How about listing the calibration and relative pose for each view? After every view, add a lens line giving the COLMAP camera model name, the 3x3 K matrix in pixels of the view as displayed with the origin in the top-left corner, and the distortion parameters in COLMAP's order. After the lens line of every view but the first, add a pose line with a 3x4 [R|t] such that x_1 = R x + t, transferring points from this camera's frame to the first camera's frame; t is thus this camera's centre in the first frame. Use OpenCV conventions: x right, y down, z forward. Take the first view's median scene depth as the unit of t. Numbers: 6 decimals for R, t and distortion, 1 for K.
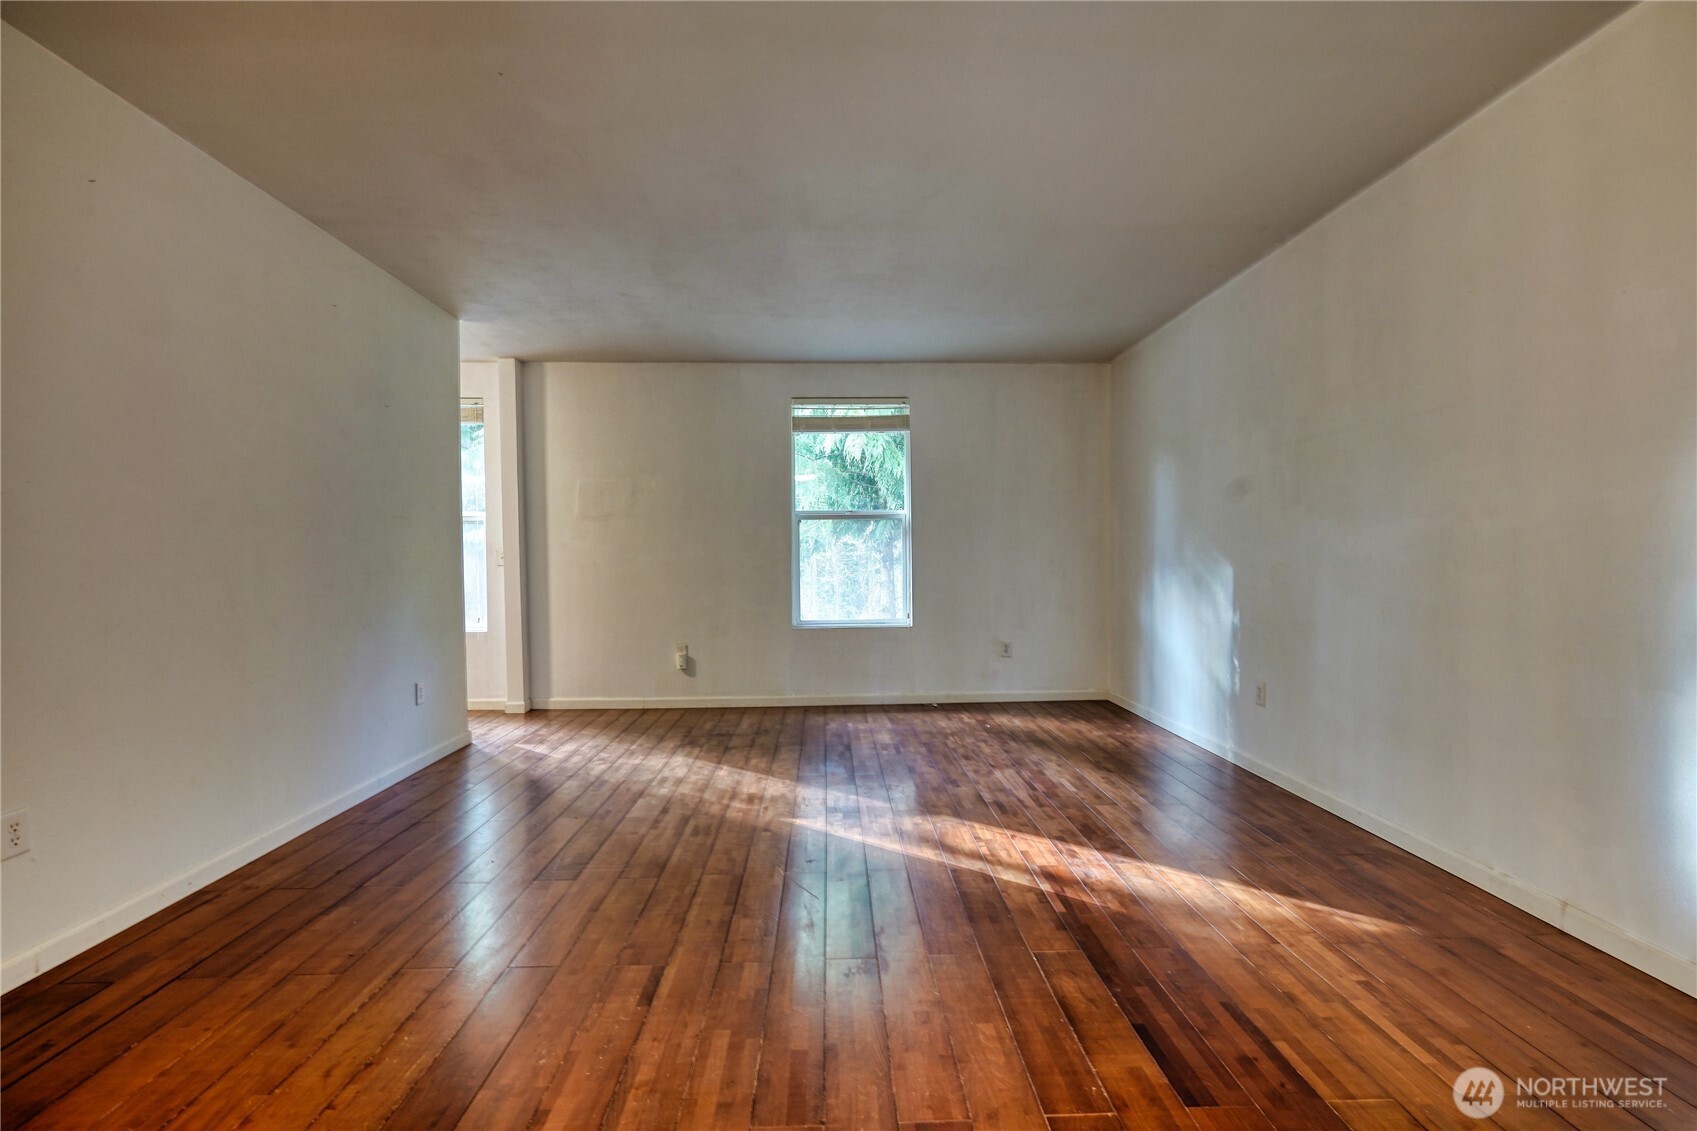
lens RADIAL K [[743.1, 0, 840.3], [0, 743.1, 562.4], [0, 0, 1]] dist [-0.014051, 0.001110]
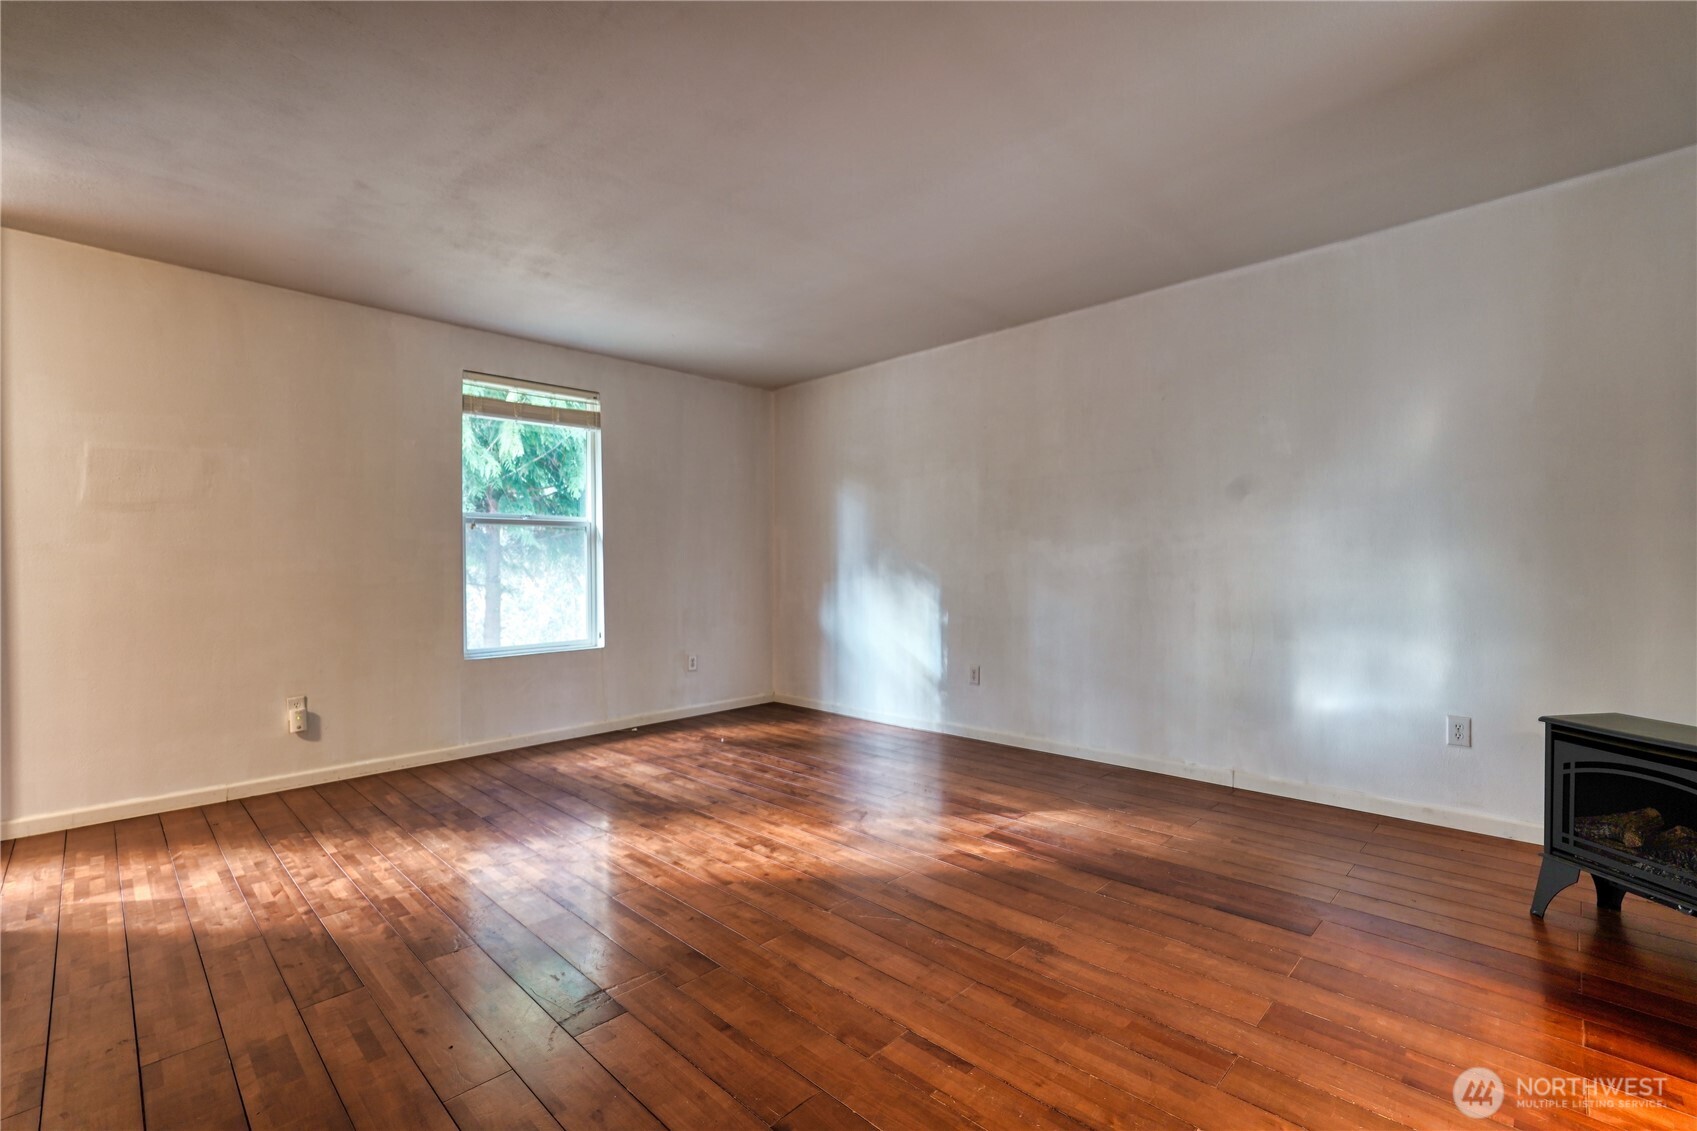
lens RADIAL K [[743.1, 0, 841.1], [0, 743.1, 569.1], [0, 0, 1]] dist [-0.014051, 0.001110]
pose [[0.720751, -0.000442, 0.693194, -0.331136], [0.008749, 0.999926, -0.008458, 0.001937], [-0.693139, 0.012161, 0.720701, 0.154147]]
